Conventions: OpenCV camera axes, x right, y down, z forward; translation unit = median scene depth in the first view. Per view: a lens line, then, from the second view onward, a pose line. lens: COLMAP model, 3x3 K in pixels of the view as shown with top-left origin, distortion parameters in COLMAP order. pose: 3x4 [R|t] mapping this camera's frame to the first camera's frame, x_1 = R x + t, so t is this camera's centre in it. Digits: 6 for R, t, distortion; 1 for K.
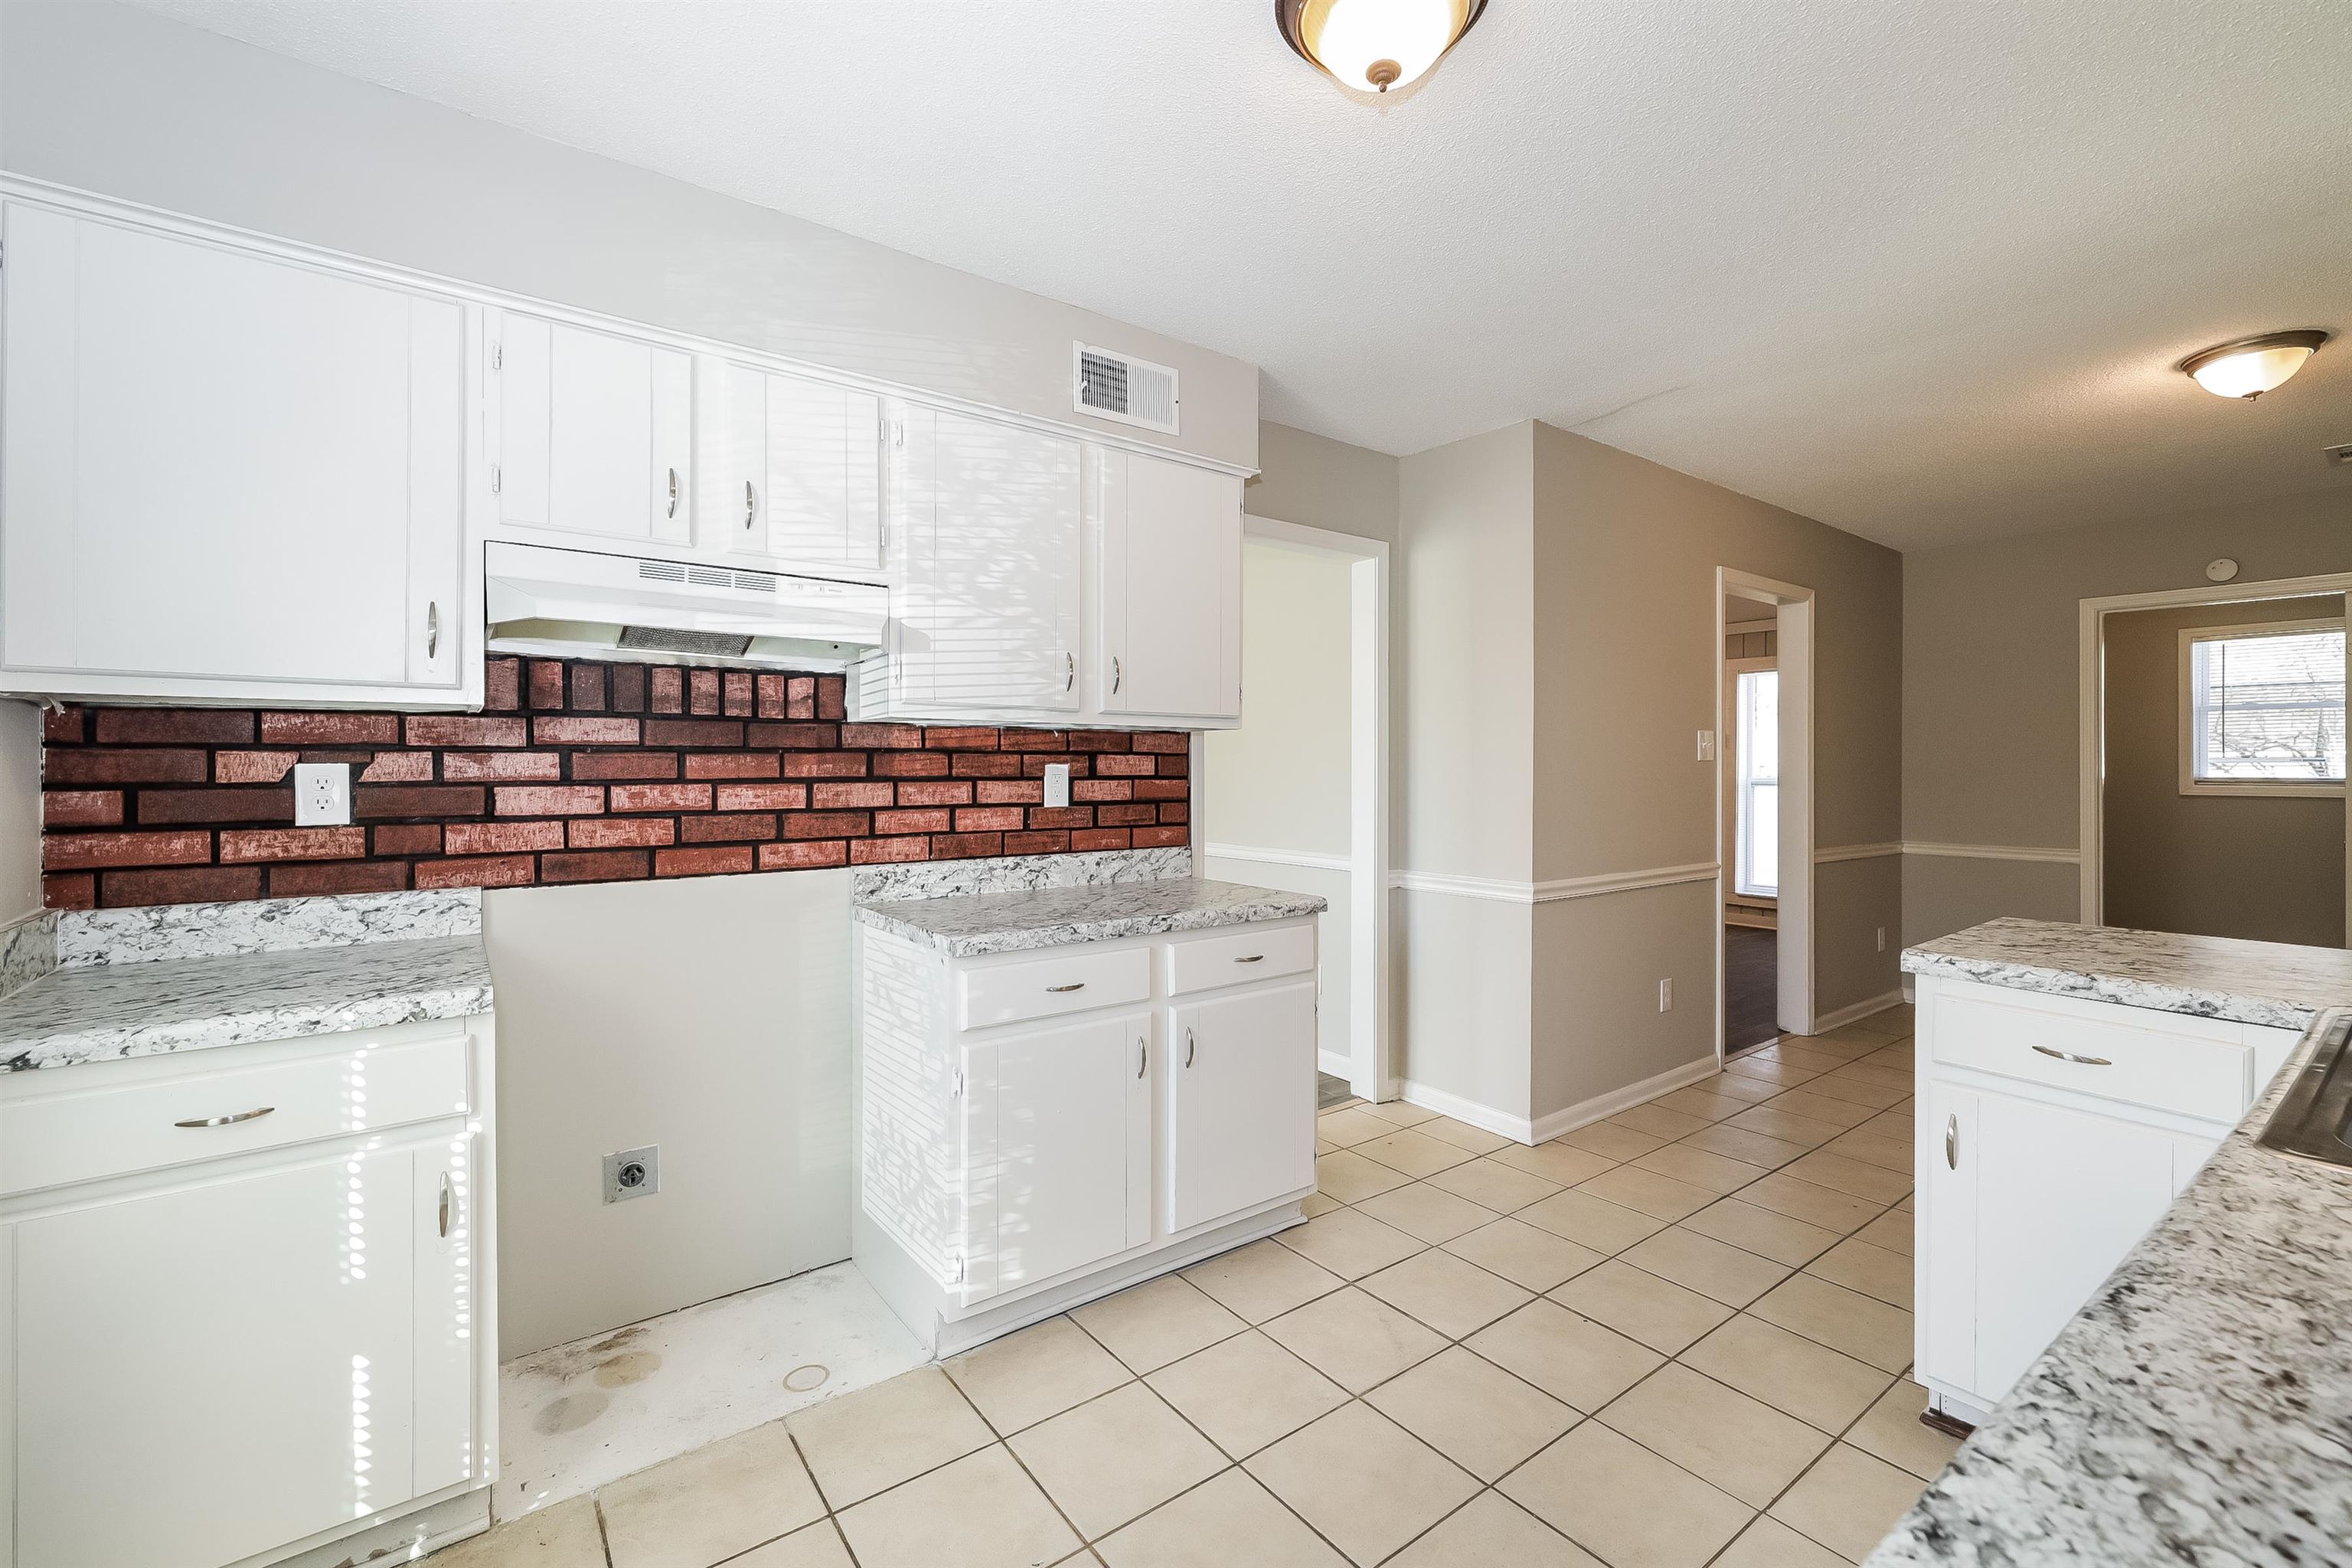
lens RADIAL K [[975.6, 0, 1181.9], [0, 975.6, 772.4], [0, 0, 1]] dist [0.002206, 0.000838]
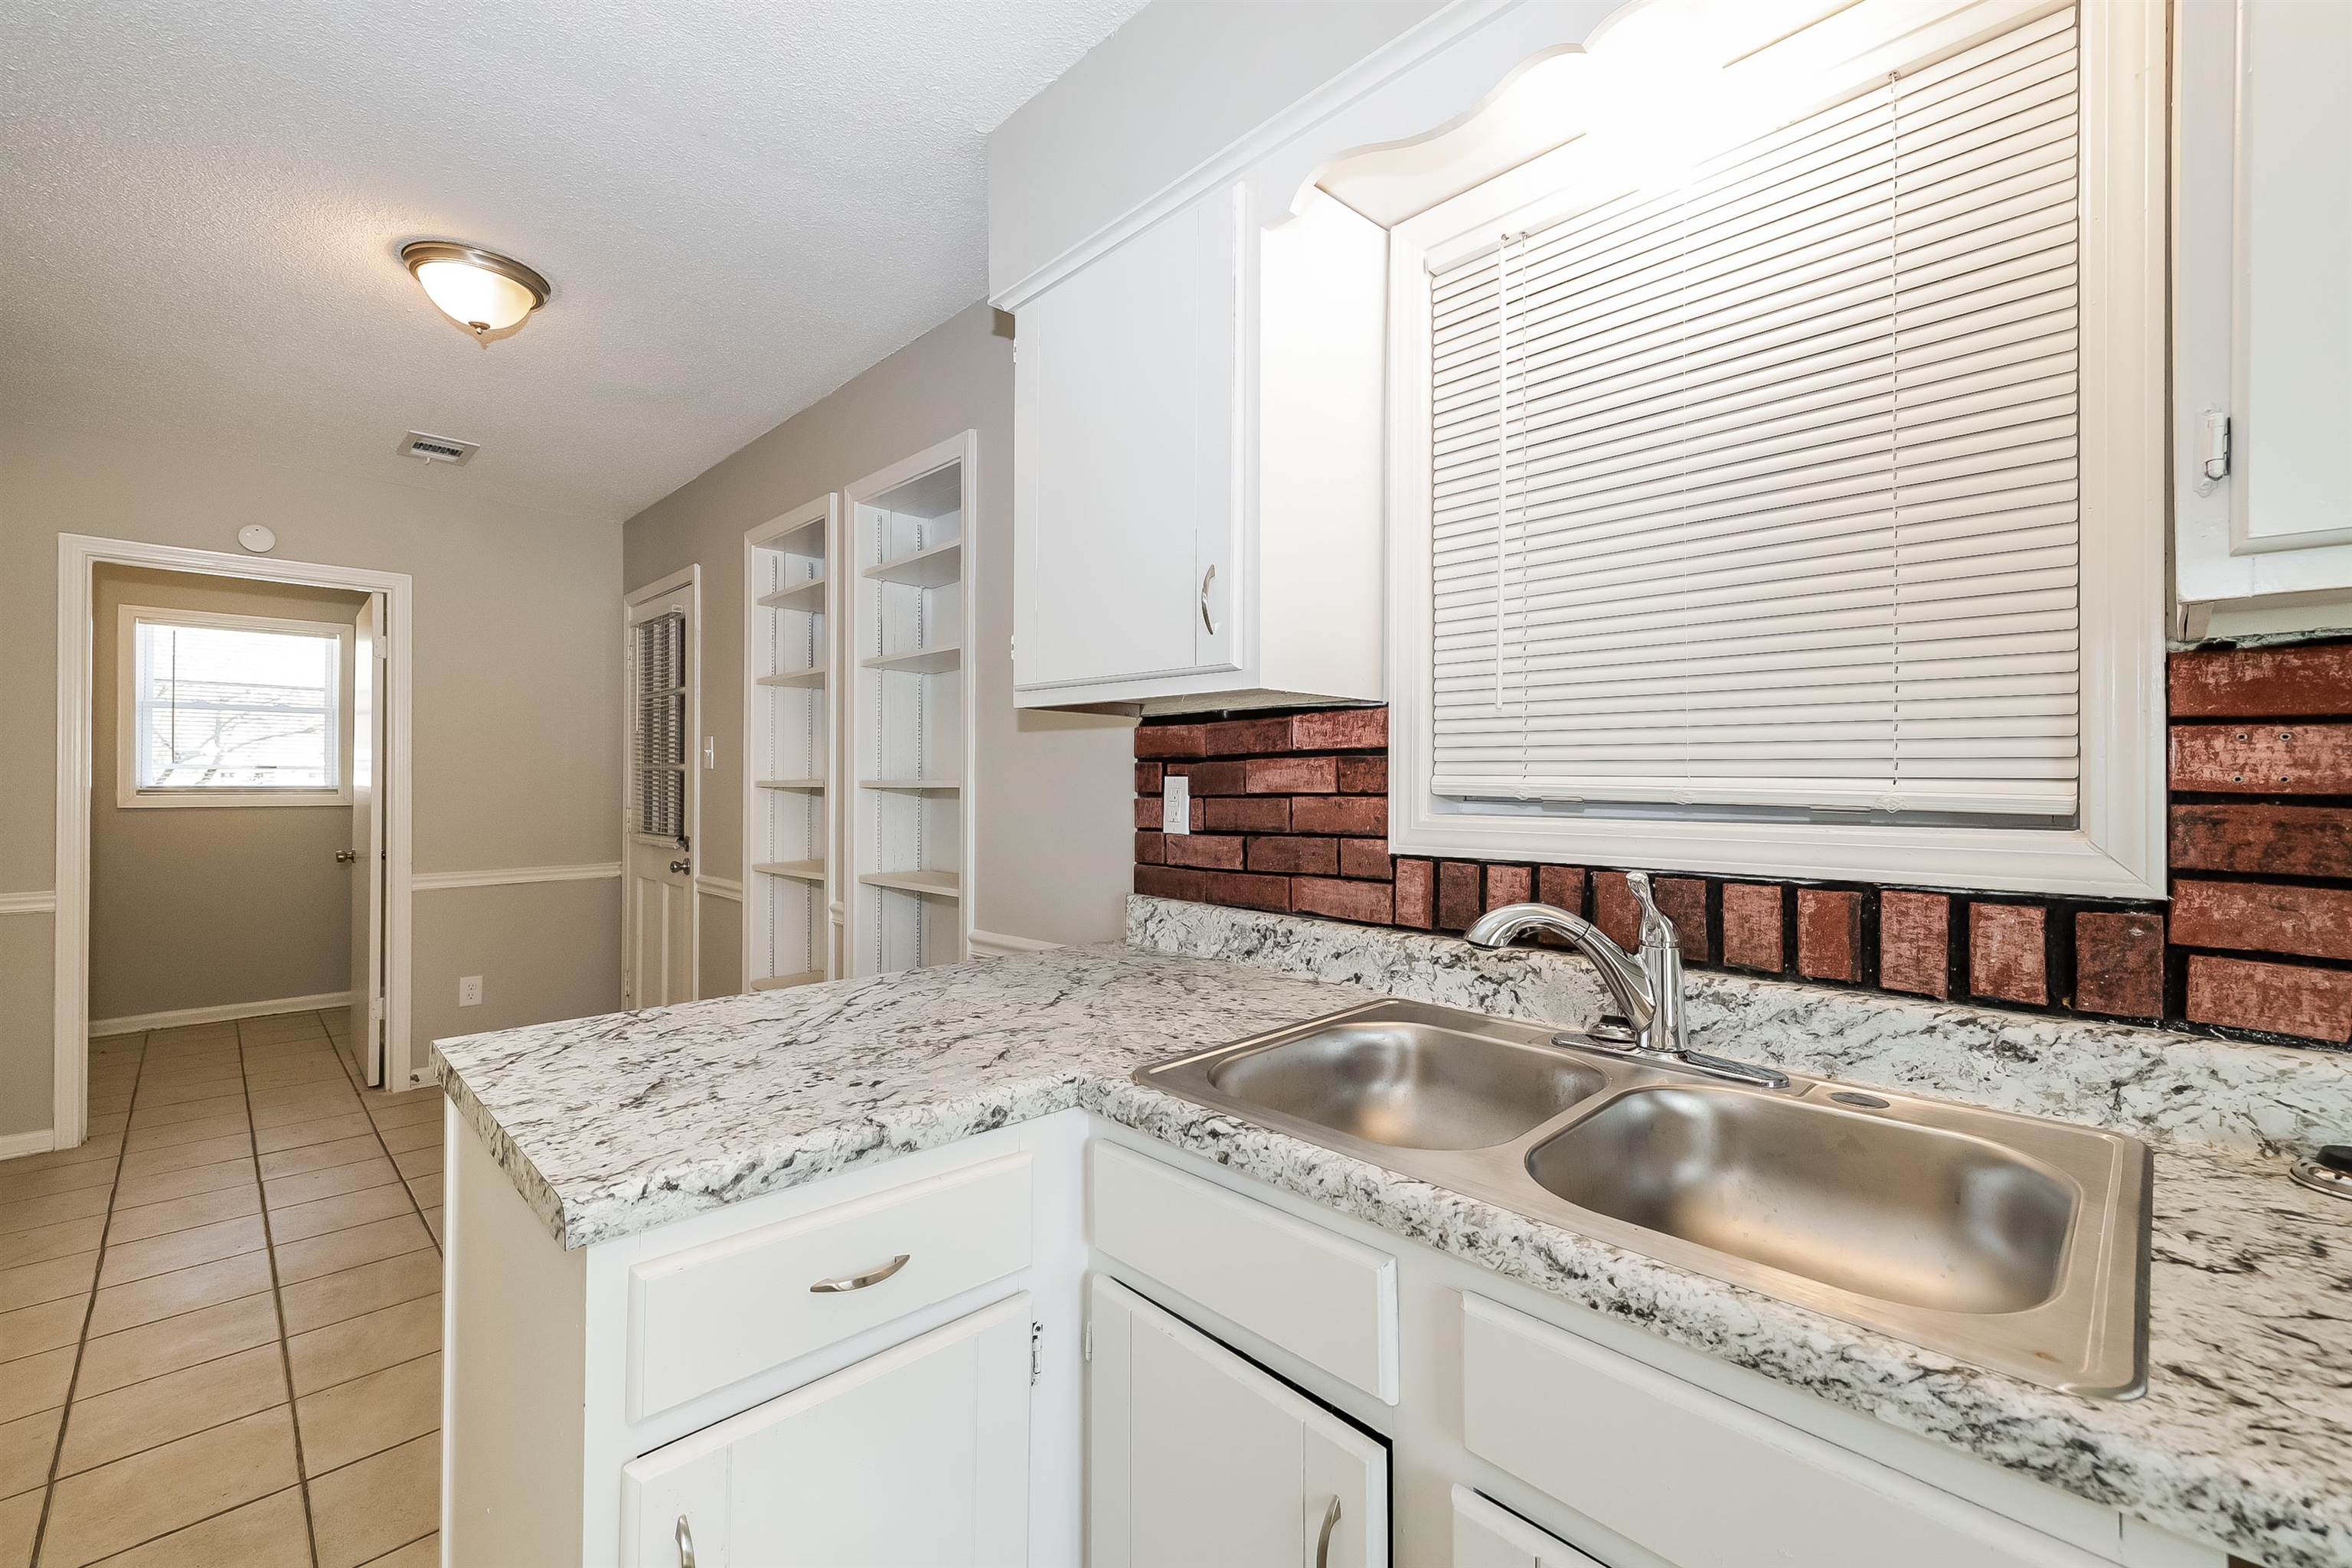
lens RADIAL K [[975.6, 0, 1182.8], [0, 975.6, 776.6], [0, 0, 1]] dist [0.002206, 0.000838]
pose [[-0.145981, 0.001762, 0.989286, 0.108556], [0.002108, 0.999997, -0.001470, 0.000254], [-0.989285, 0.001871, -0.145984, 0.308942]]
